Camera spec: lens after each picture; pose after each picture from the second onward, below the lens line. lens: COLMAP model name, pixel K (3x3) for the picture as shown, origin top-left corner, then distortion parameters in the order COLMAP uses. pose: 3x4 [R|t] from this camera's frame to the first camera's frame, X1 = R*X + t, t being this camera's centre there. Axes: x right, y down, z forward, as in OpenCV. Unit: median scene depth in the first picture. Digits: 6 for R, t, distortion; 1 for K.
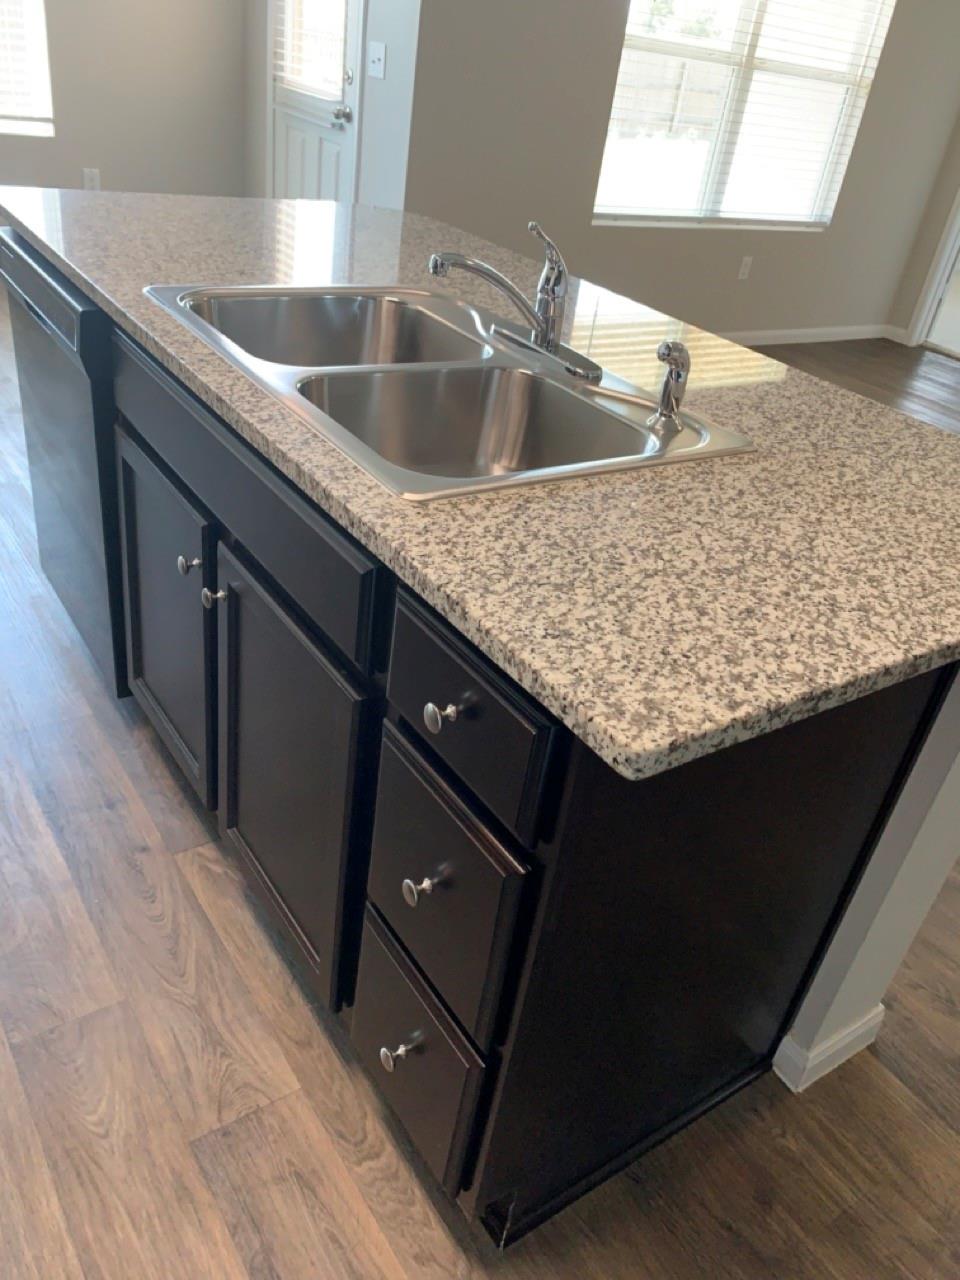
lens RADIAL K [[1006.4, 0, 486.9], [0, 1006.4, 622.2], [0, 0, 1]] dist [0.011844, -0.002567]
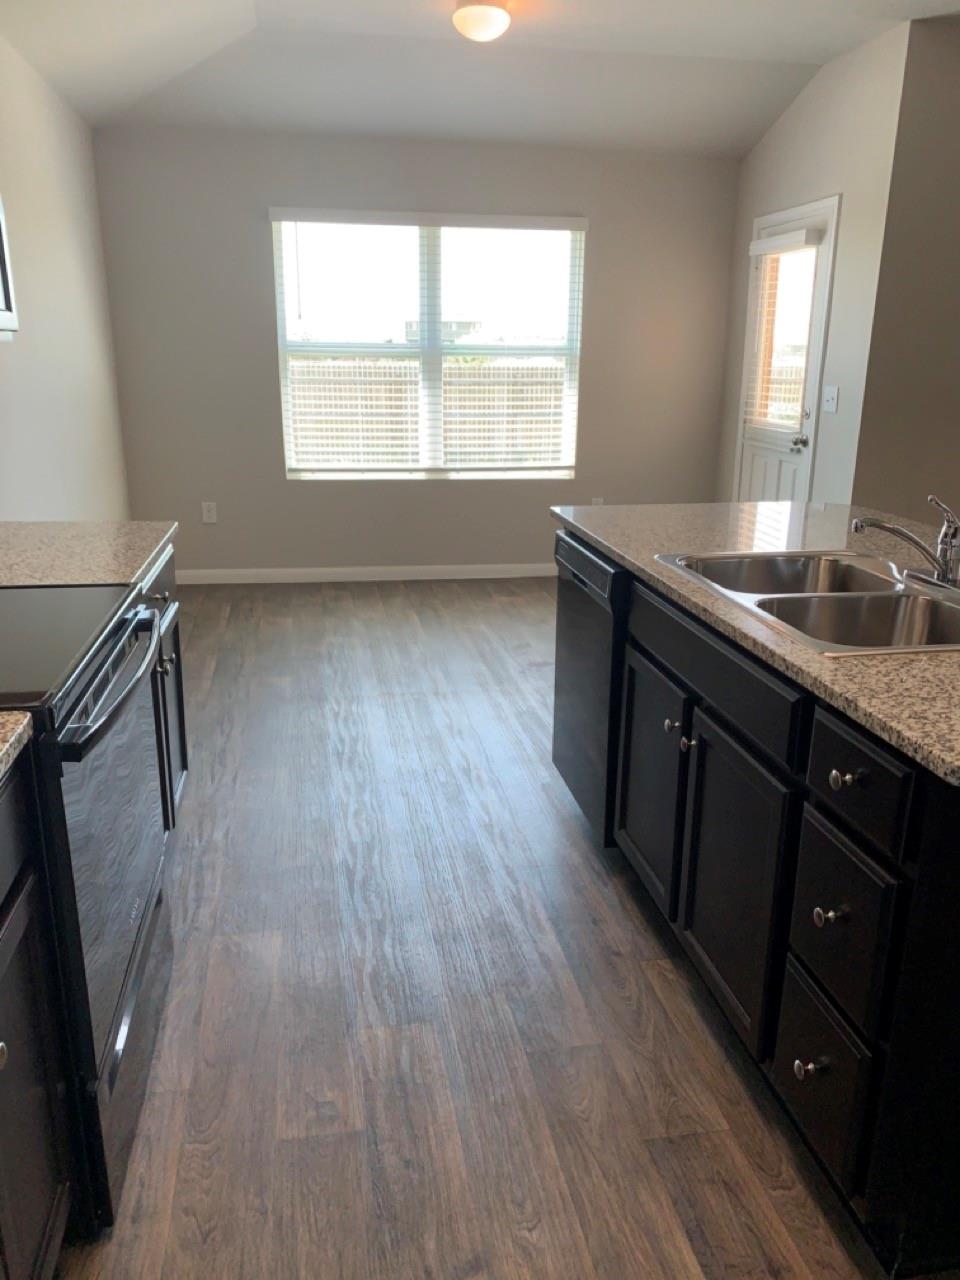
lens RADIAL K [[978.1, 0, 480.0], [0, 978.1, 640.0], [0, 0, 1]] dist [0.006425, -0.004950]
pose [[0.901012, 0.001999, -0.433790, 0.076059], [-0.120888, 0.961532, -0.246661, 0.231420], [0.416610, 0.274685, 0.866593, -0.425334]]
